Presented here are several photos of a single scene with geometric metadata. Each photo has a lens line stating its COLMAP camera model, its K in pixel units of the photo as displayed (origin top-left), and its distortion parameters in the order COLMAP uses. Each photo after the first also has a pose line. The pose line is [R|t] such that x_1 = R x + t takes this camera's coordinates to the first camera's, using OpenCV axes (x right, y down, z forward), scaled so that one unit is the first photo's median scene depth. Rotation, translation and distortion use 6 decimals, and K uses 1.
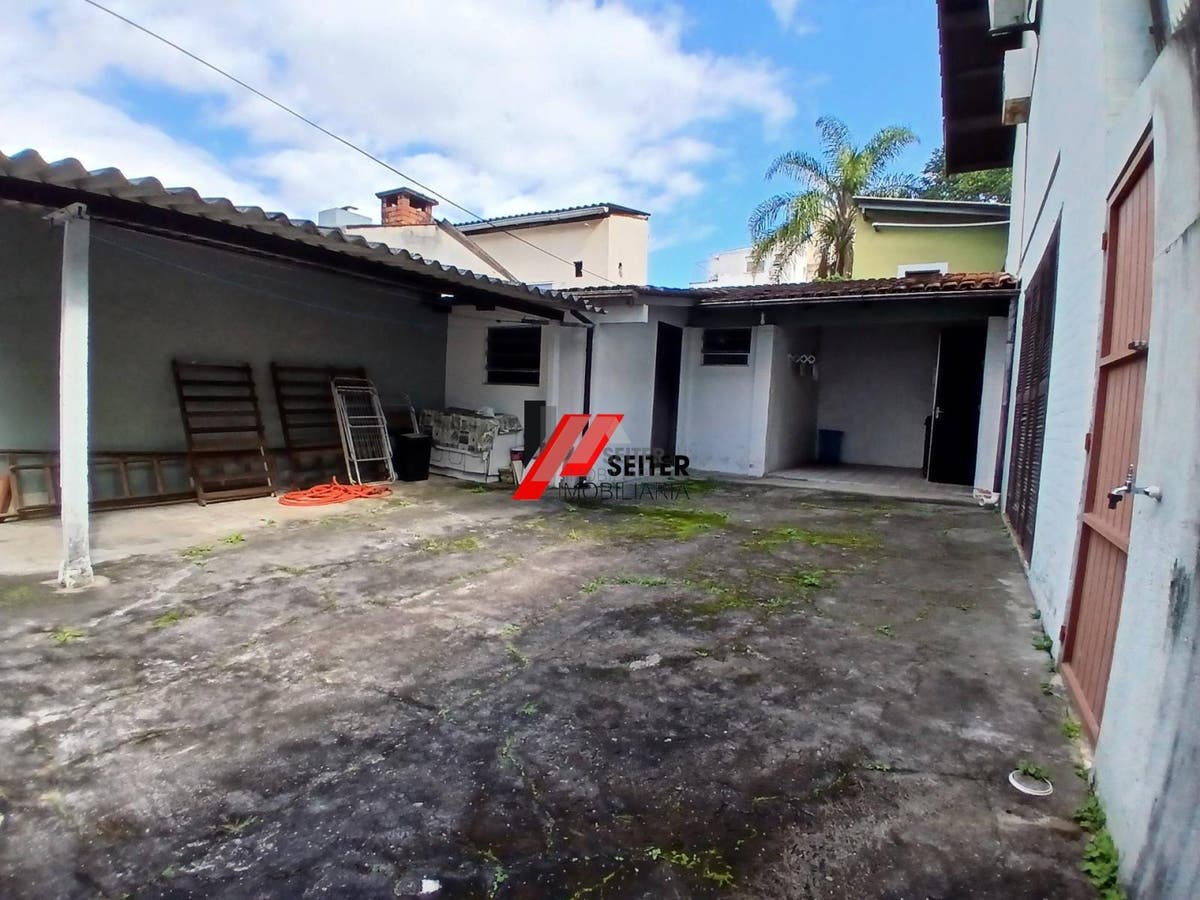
lens RADIAL K [[594.5, 0, 601.7], [0, 594.5, 451.1], [0, 0, 1]] dist [0.011061, -0.051280]
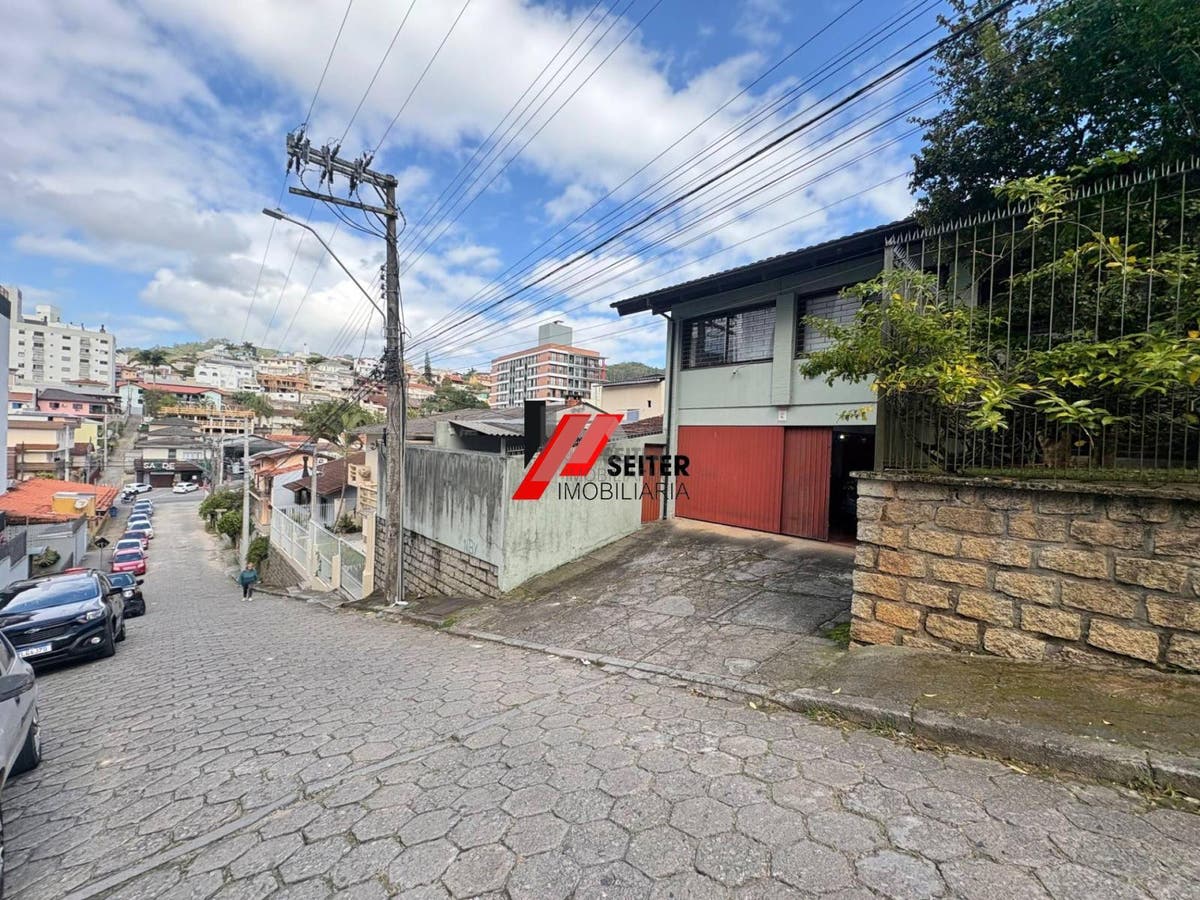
lens RADIAL K [[477.4, 0, 599.0], [0, 477.4, 450.5], [0, 0, 1]] dist [0.000402, 0.000210]
pose [[0.952106, -0.007924, -0.305667, 1.142143], [-0.015303, 0.997176, -0.073518, 0.018273], [0.305386, 0.074674, 0.949296, -2.628096]]
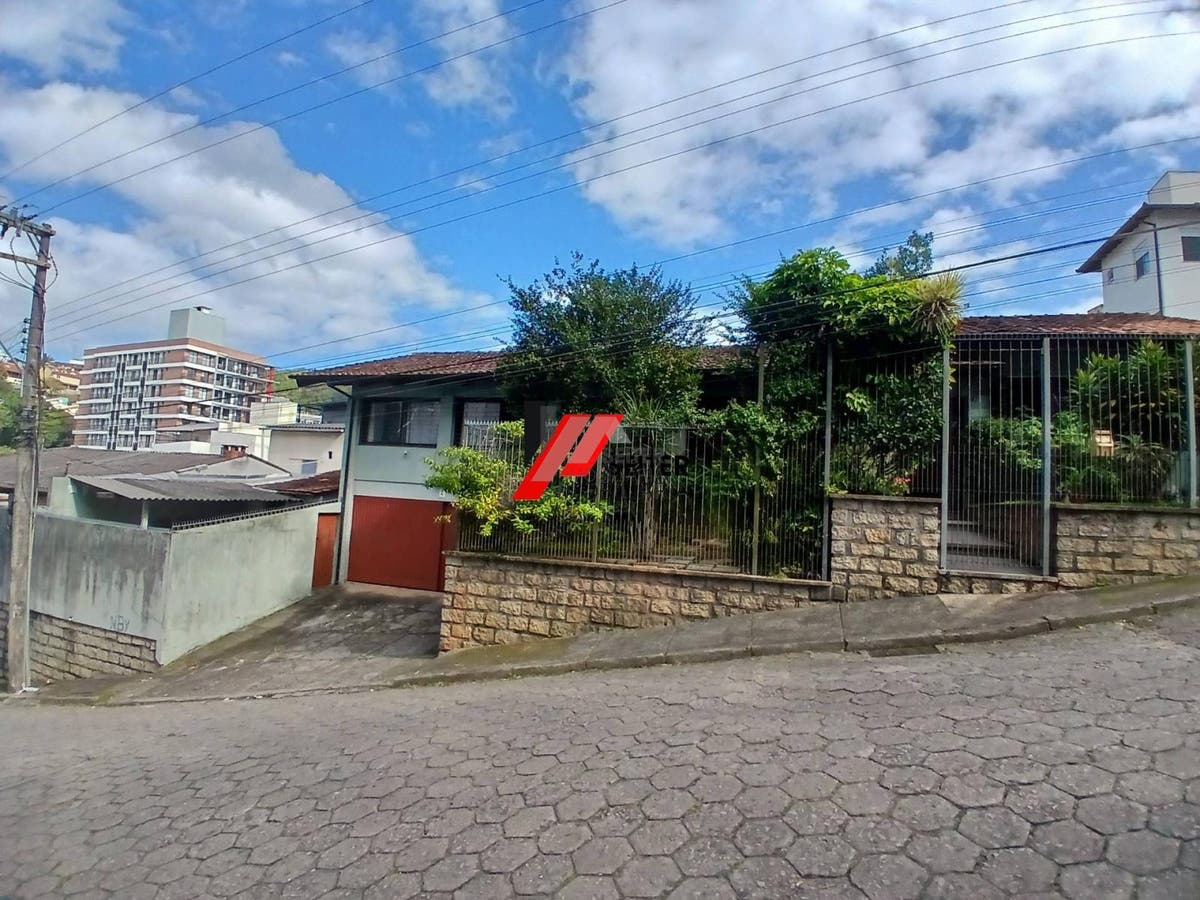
lens RADIAL K [[594.5, 0, 601.7], [0, 594.5, 451.1], [0, 0, 1]] dist [0.011061, -0.051280]
pose [[0.976726, 0.020931, 0.213467, 1.495752], [0.009555, 0.989993, -0.140793, -0.086644], [-0.214277, 0.139556, 0.966752, -4.014165]]
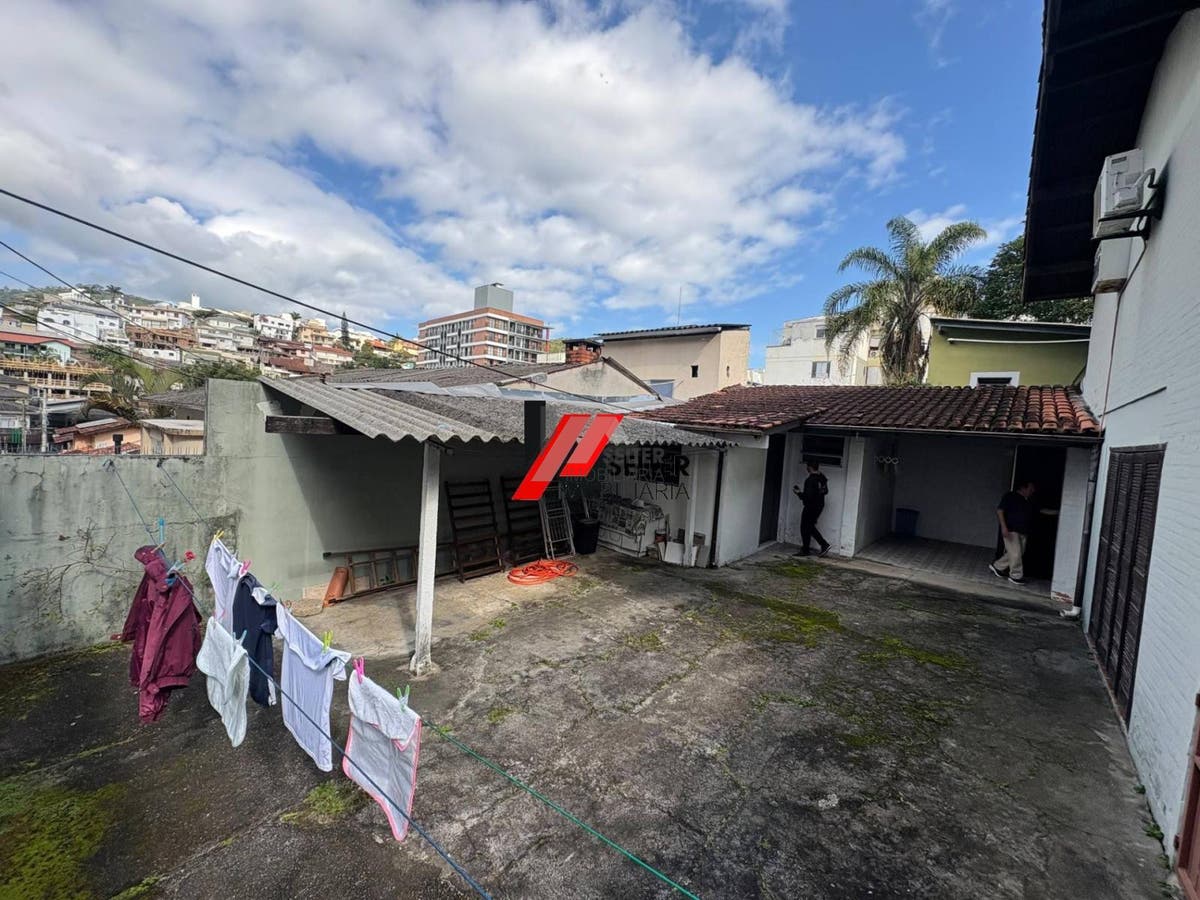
lens RADIAL K [[477.4, 0, 599.0], [0, 477.4, 450.5], [0, 0, 1]] dist [0.000402, 0.000210]
pose [[0.985157, 0.028267, -0.169309, -0.219145], [-0.033994, 0.998941, -0.031020, -0.322635], [0.168253, 0.036315, 0.985075, -0.204621]]
